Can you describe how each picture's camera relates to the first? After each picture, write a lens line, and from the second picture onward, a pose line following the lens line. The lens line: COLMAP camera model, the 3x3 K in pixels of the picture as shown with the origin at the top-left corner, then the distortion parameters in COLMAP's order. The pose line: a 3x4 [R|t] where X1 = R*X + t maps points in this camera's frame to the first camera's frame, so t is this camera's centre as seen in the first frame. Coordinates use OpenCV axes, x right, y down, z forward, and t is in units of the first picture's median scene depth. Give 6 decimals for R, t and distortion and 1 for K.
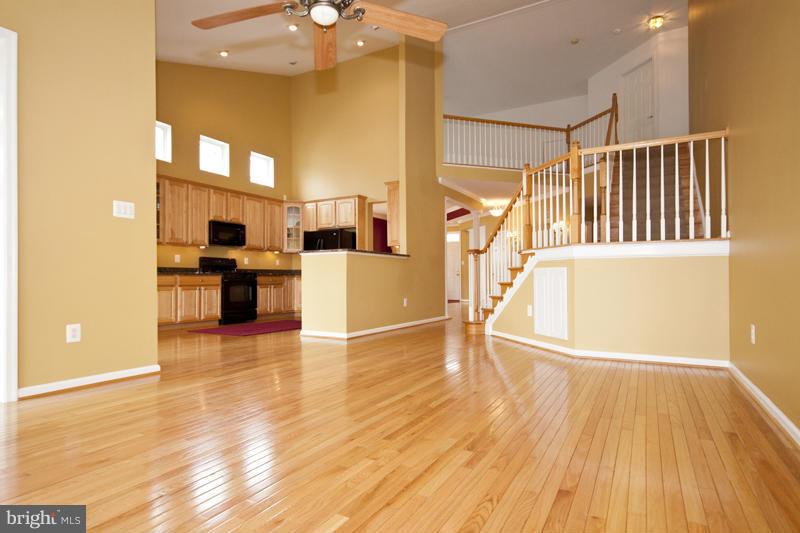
lens RADIAL K [[450.4, 0, 397.4], [0, 450.4, 269.2], [0, 0, 1]] dist [-0.001671, 0.007717]
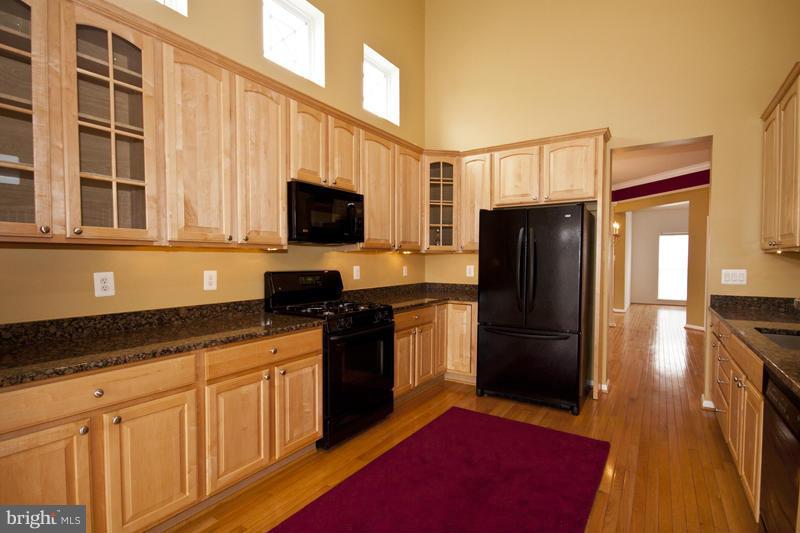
lens RADIAL K [[404.5, 0, 399.1], [0, 404.5, 271.4], [0, 0, 1]] dist [-0.004374, 0.000541]
pose [[0.997460, 0.007772, -0.070801, -0.304341], [-0.004189, 0.998709, 0.050618, -0.049110], [0.071103, -0.050193, 0.996205, 0.670941]]
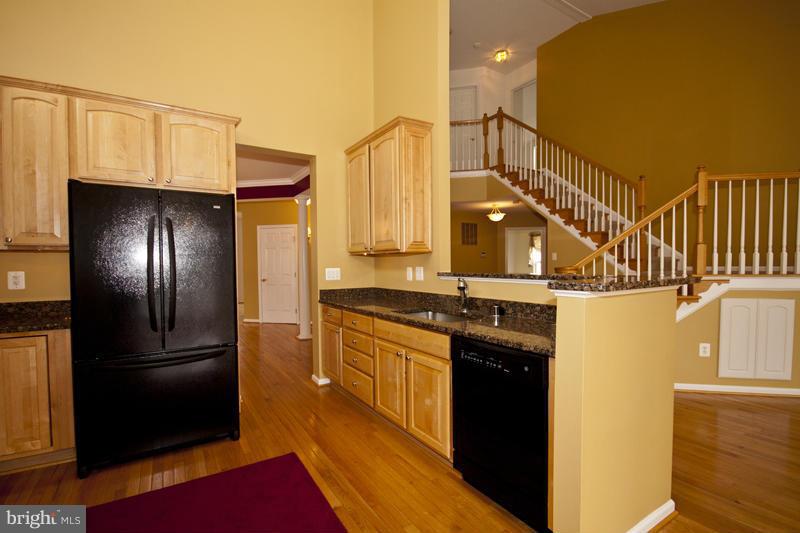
lens RADIAL K [[369.6, 0, 404.0], [0, 369.6, 275.1], [0, 0, 1]] dist [-0.011110, -0.002635]
pose [[0.457826, -0.027847, 0.888605, -0.373865], [-0.014705, 0.999135, 0.038887, -0.041955], [-0.888920, -0.030871, 0.457021, 0.820650]]
